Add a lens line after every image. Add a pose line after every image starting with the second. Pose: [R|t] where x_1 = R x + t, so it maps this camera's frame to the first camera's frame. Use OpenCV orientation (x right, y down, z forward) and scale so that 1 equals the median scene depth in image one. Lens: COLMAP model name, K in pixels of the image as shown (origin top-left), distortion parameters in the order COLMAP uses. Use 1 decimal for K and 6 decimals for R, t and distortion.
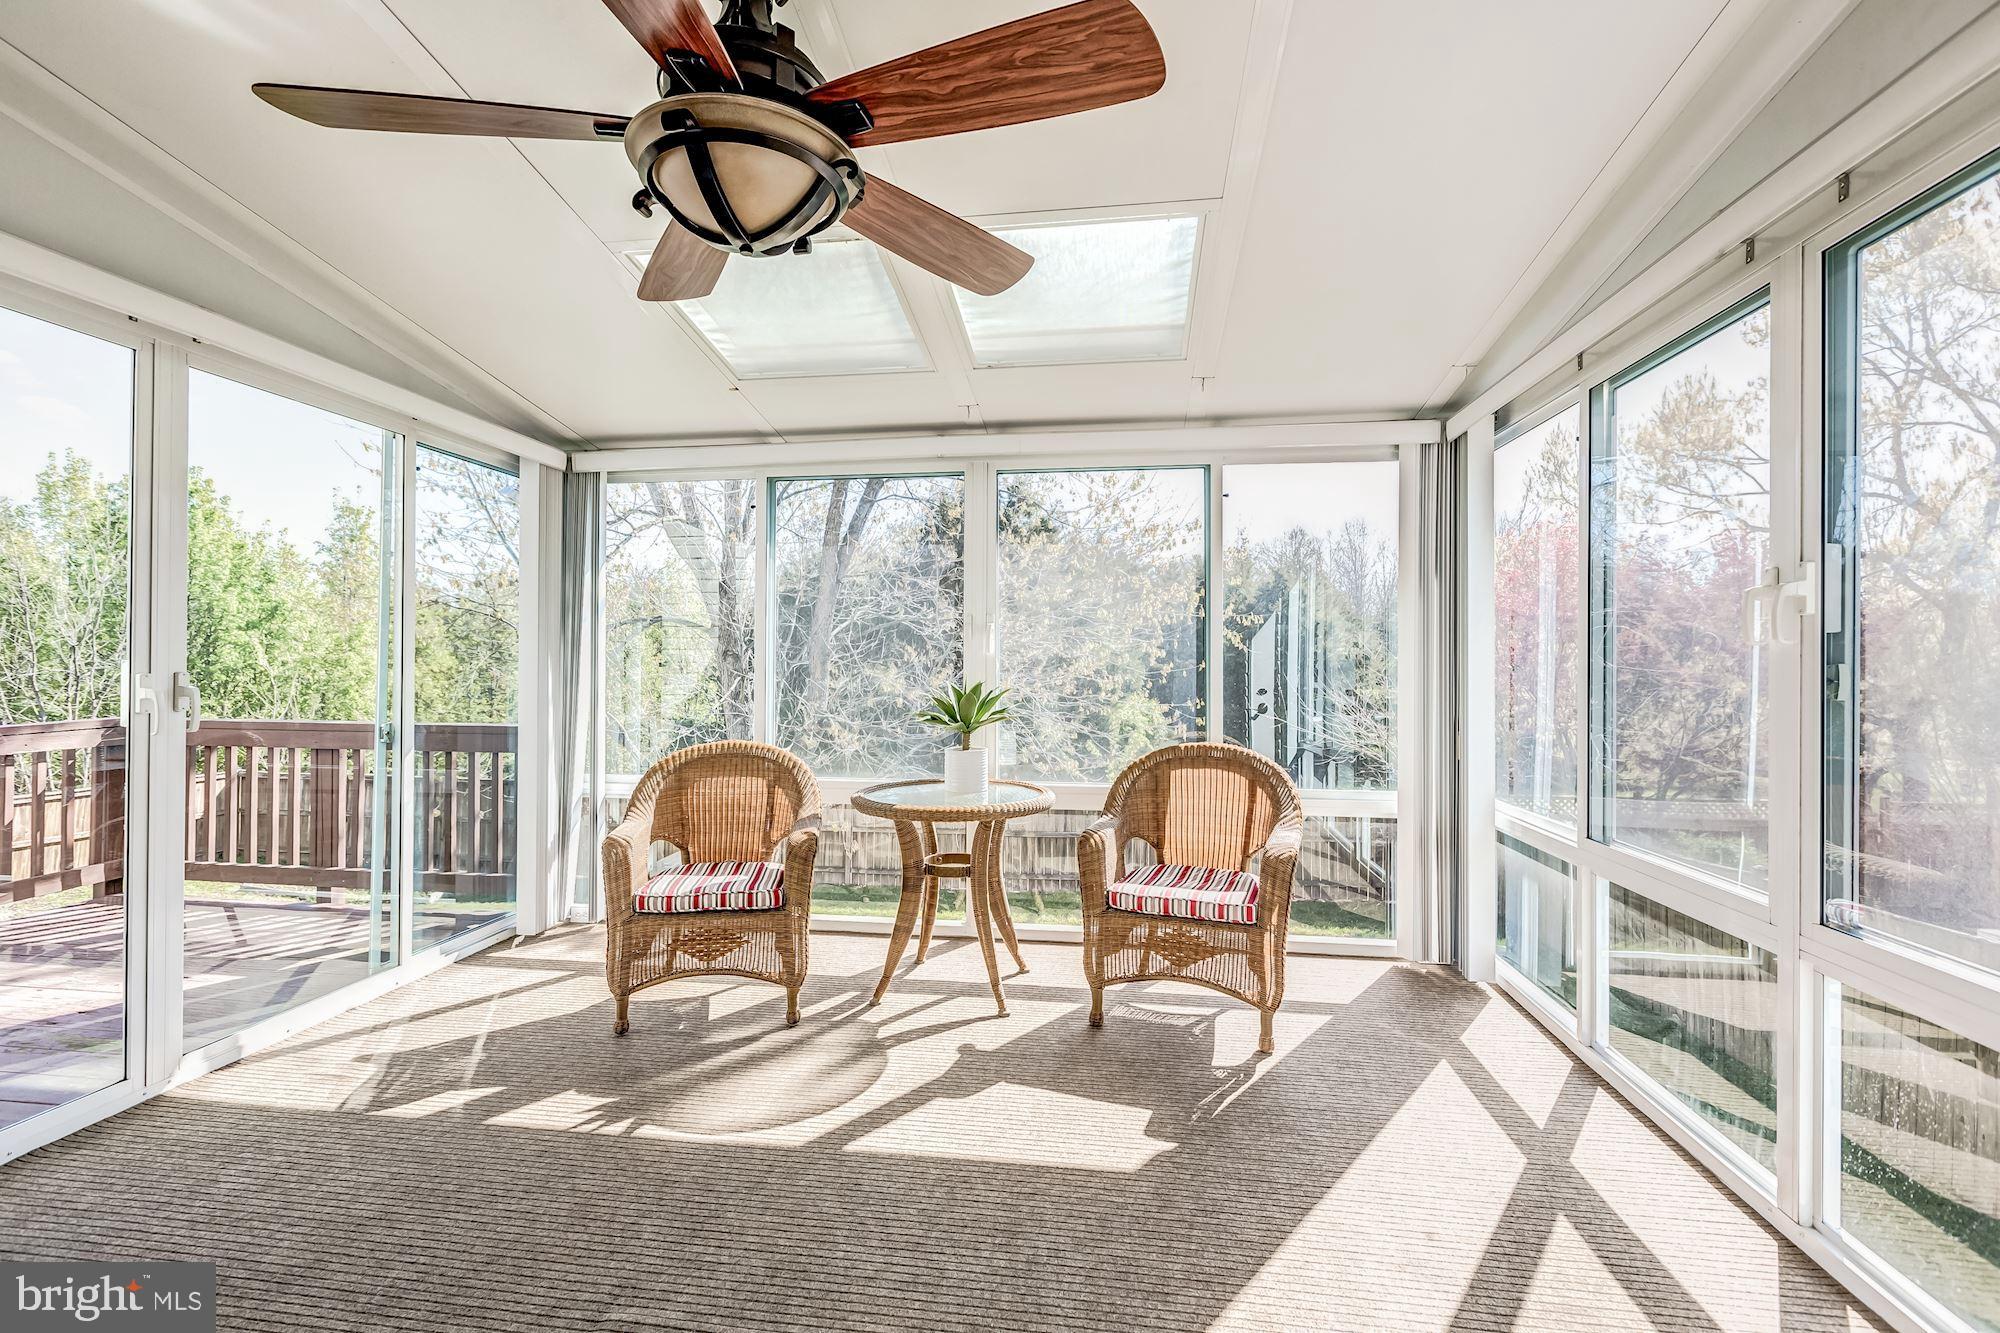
lens RADIAL K [[891.9, 0, 991.4], [0, 891.9, 662.6], [0, 0, 1]] dist [0.005455, -0.001280]
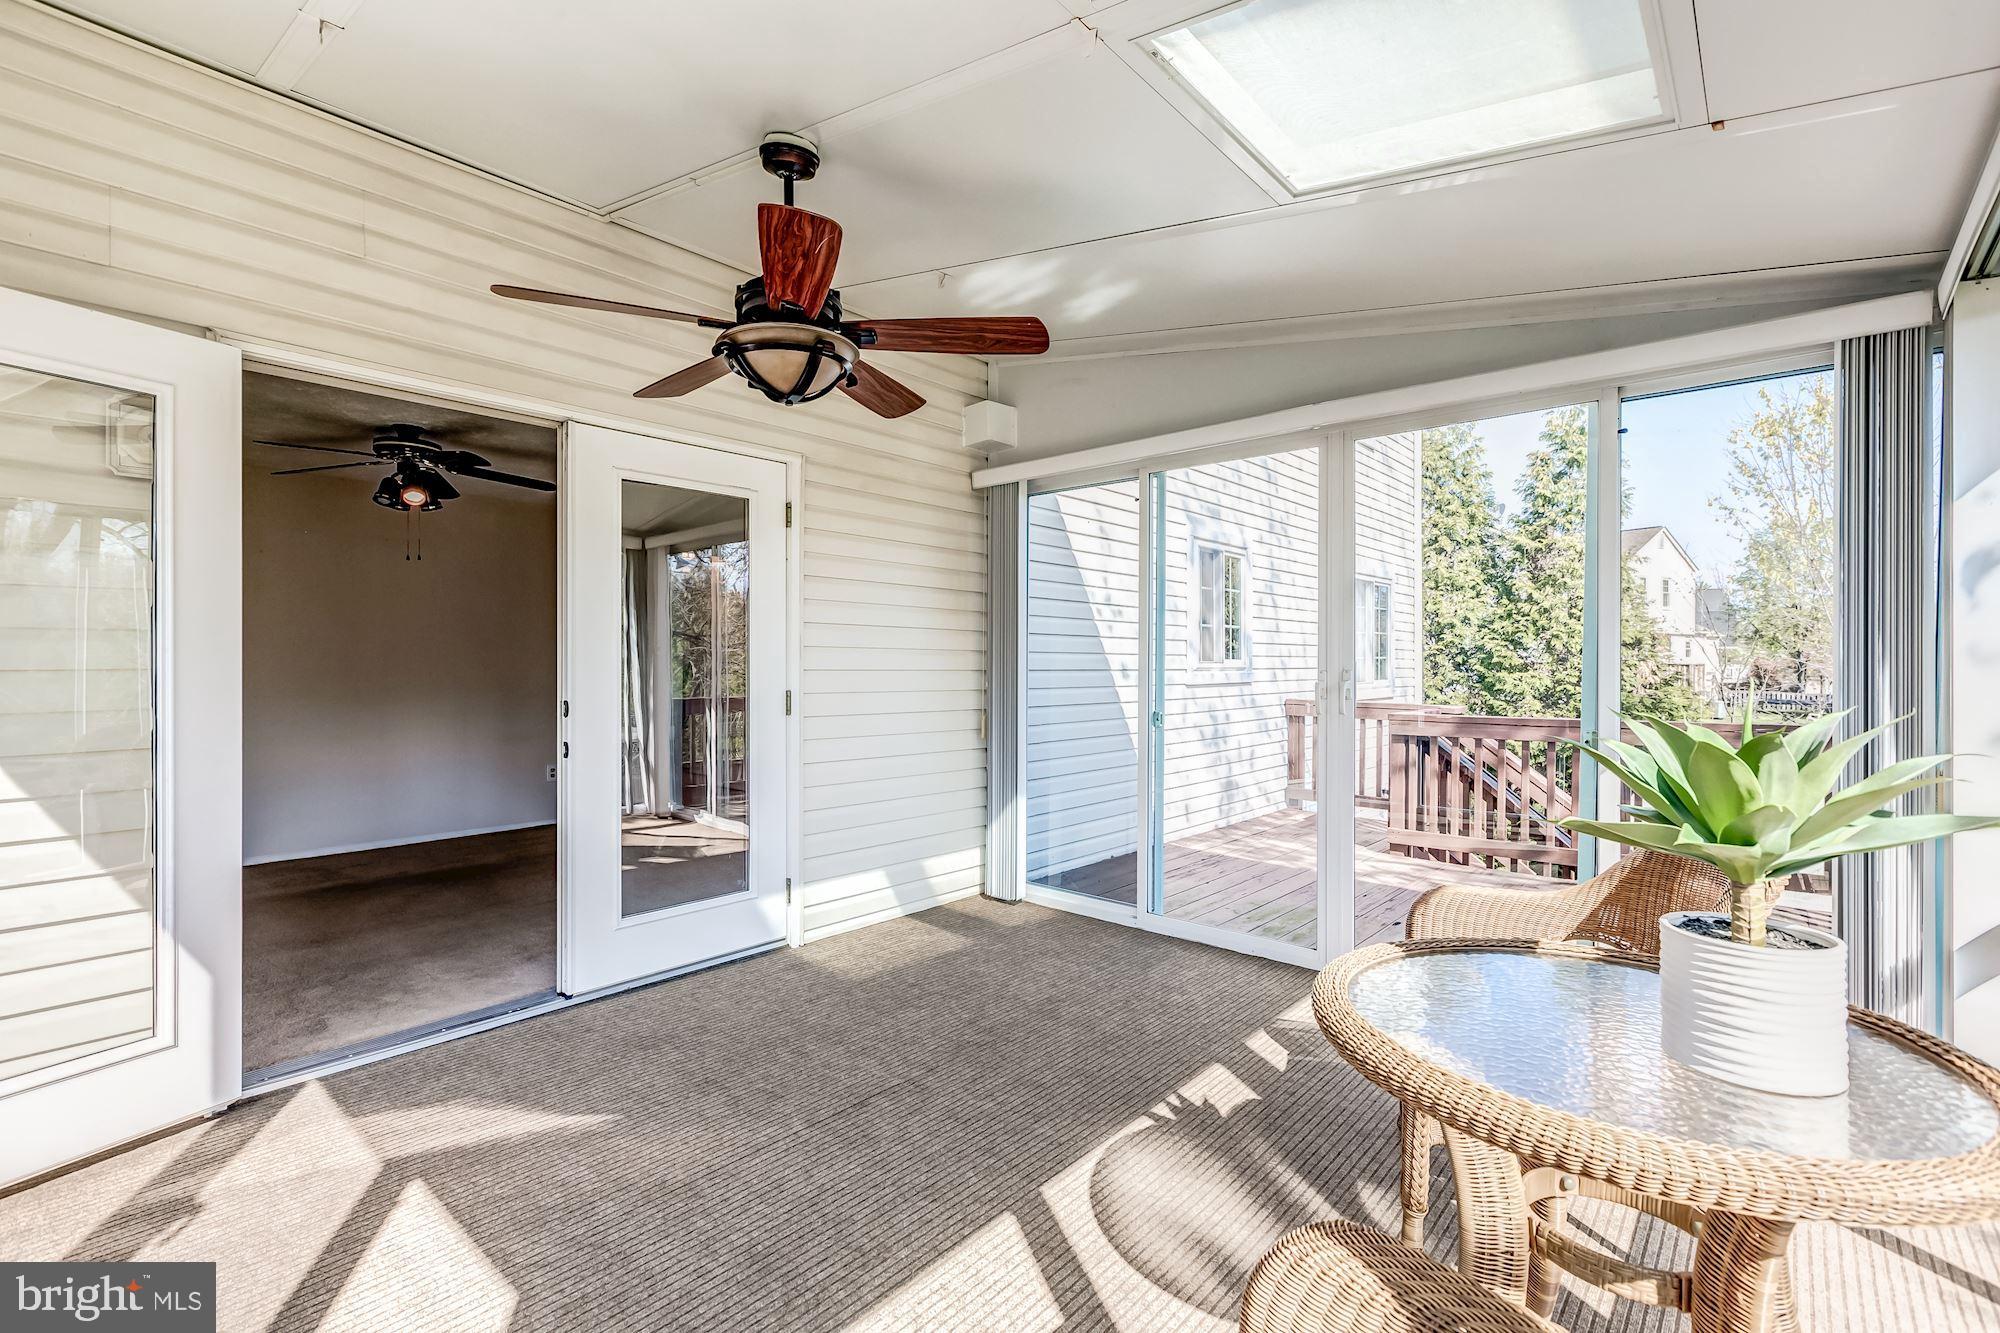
lens RADIAL K [[891.9, 0, 958.3], [0, 891.9, 665.8], [0, 0, 1]] dist [0.005455, -0.001280]
pose [[-0.567728, -0.000967, -0.823216, 0.526233], [0.001309, 0.999997, -0.002077, 0.017121], [0.823215, -0.002257, -0.567725, 1.335403]]
